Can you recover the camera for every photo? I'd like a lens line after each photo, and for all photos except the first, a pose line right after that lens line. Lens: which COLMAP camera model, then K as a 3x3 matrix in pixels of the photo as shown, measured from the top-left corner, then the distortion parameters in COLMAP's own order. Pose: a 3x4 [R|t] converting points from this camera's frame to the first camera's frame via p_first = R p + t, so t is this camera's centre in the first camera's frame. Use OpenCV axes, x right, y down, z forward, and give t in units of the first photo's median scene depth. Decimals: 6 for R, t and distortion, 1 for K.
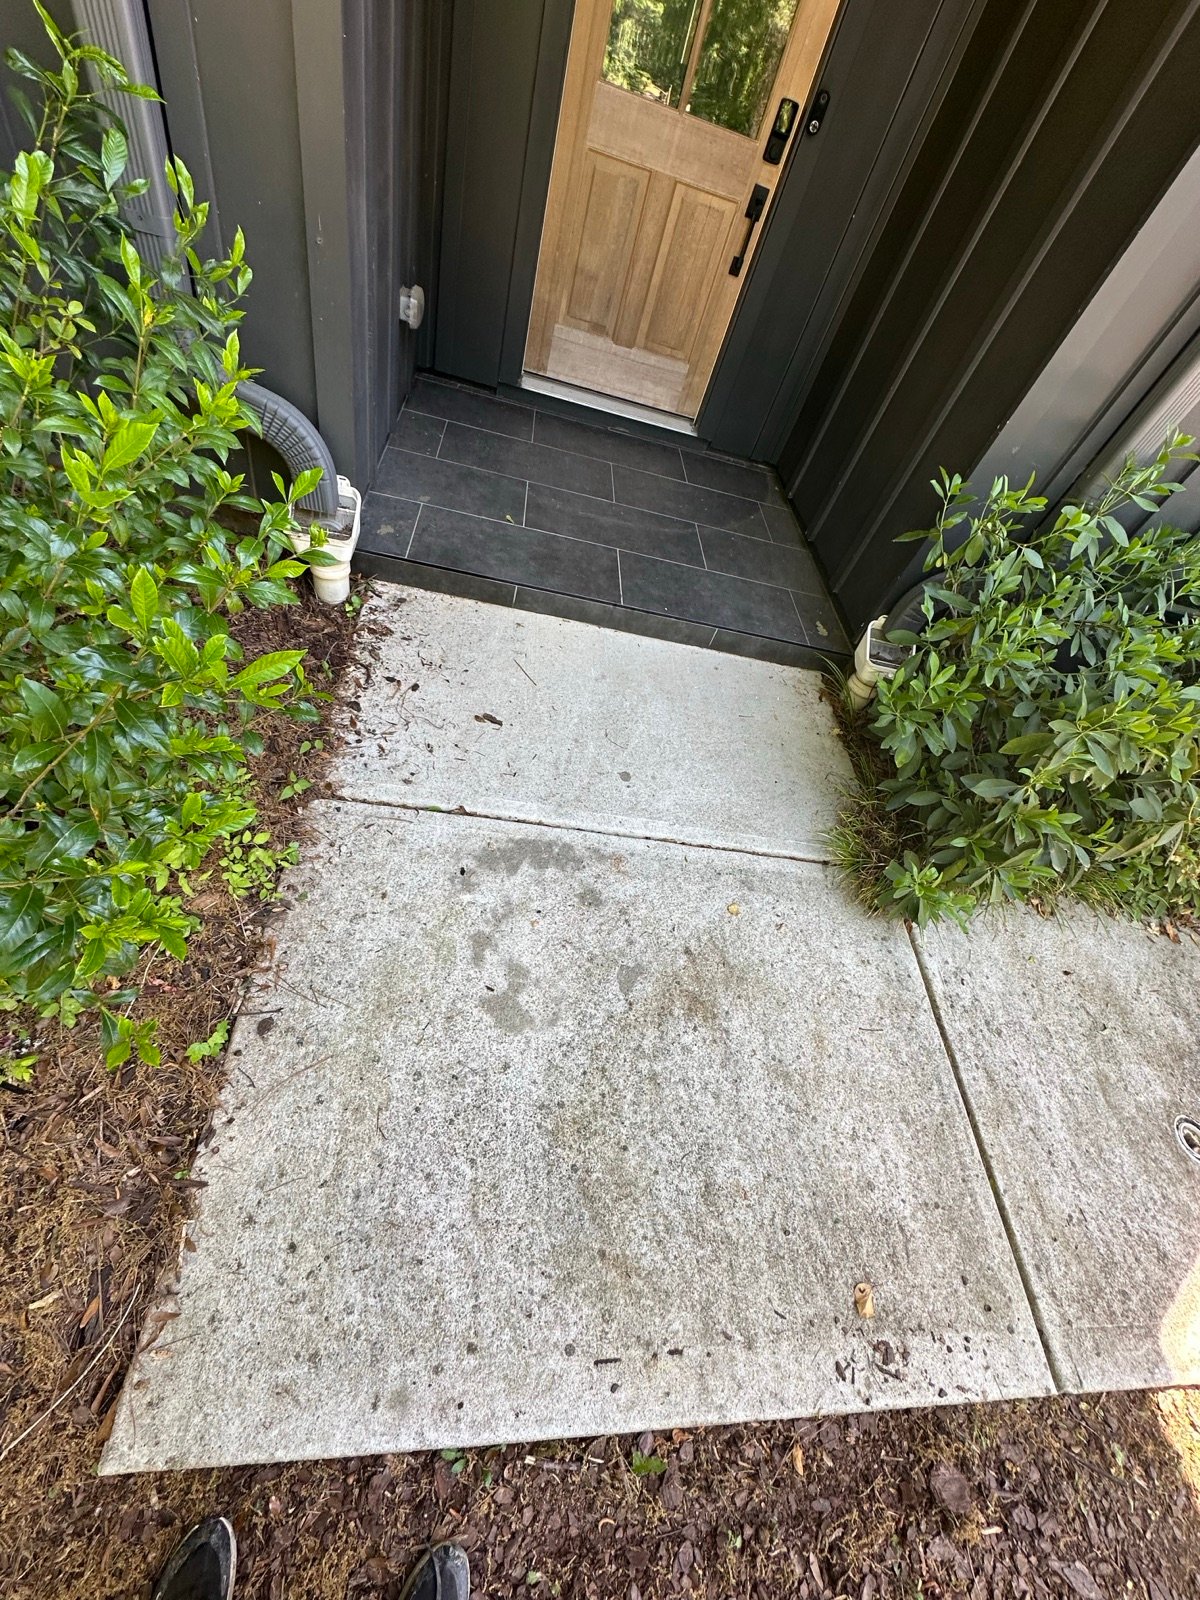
lens RADIAL K [[638.0, 0, 600.0], [0, 638.0, 800.0], [0, 0, 1]] dist [-0.004418, 0.000908]
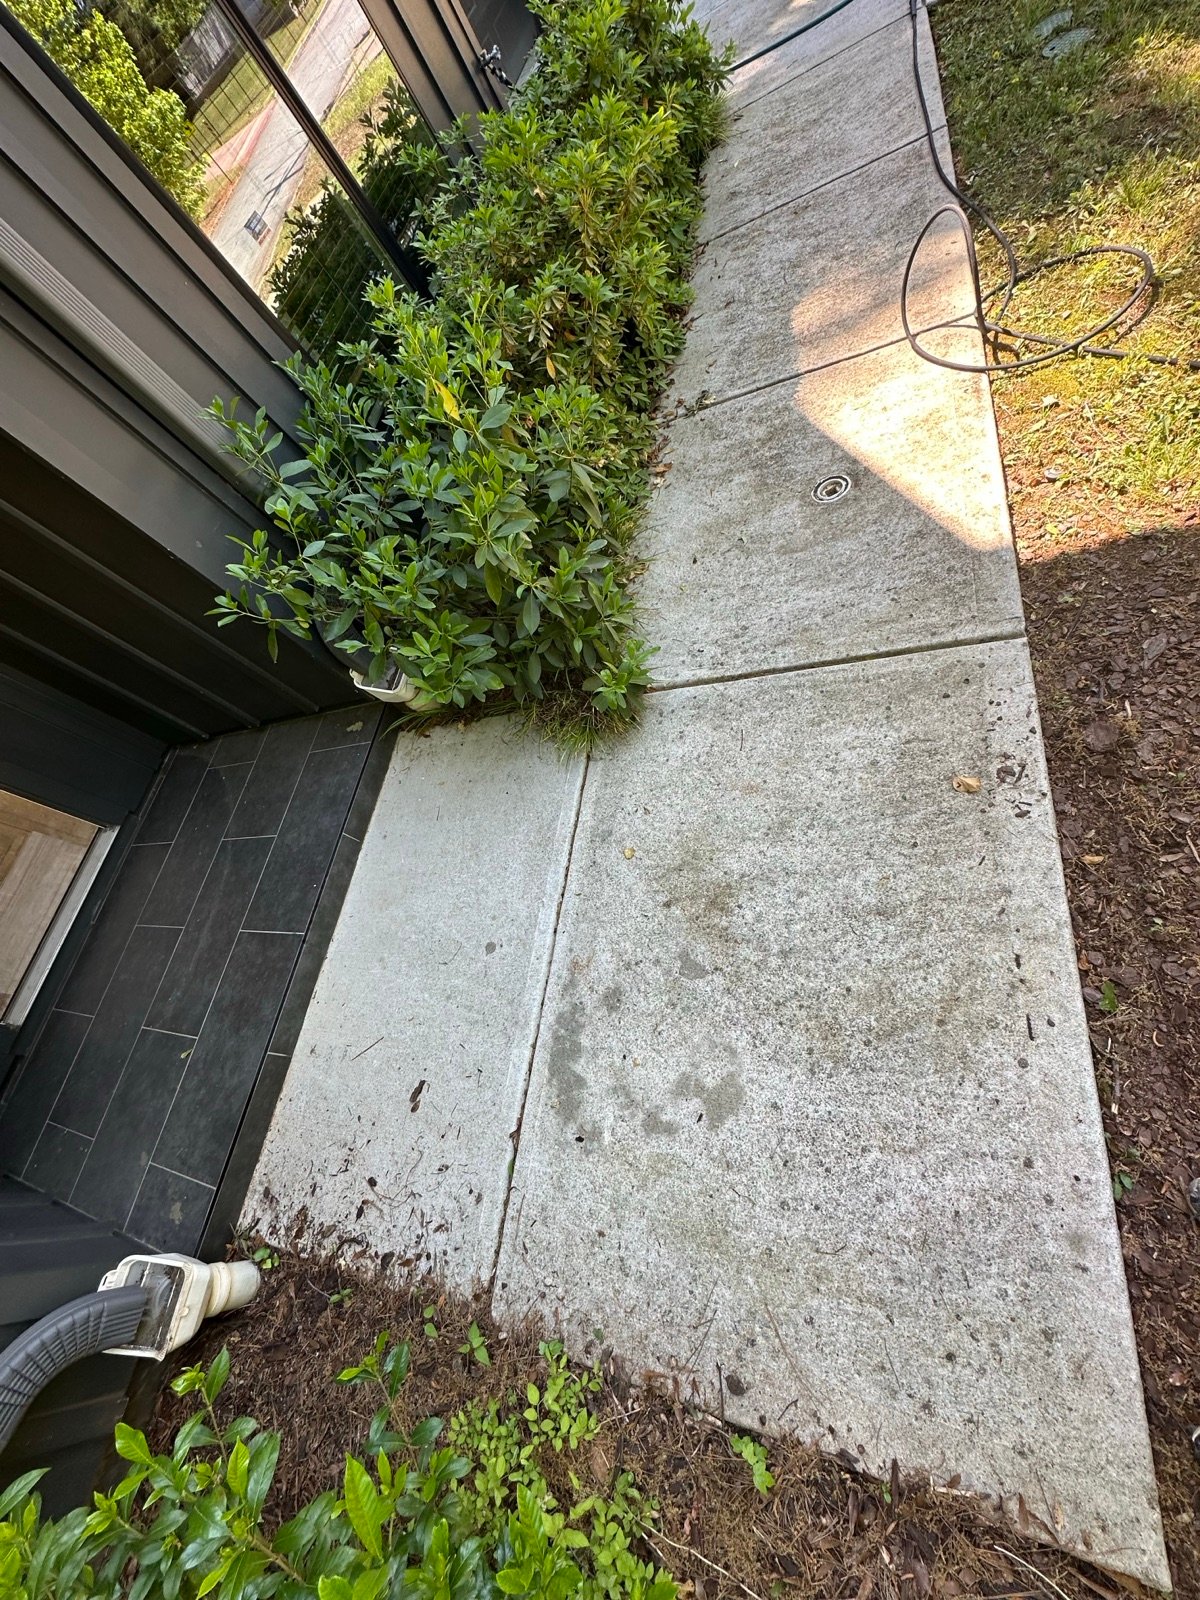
lens RADIAL K [[638.0, 0, 600.0], [0, 638.0, 800.0], [0, 0, 1]] dist [-0.004418, 0.000908]
pose [[0.051028, -0.982151, 0.181041, 0.133617], [0.986863, 0.077412, 0.141803, -0.038838], [-0.153287, 0.171427, 0.973199, -0.029185]]
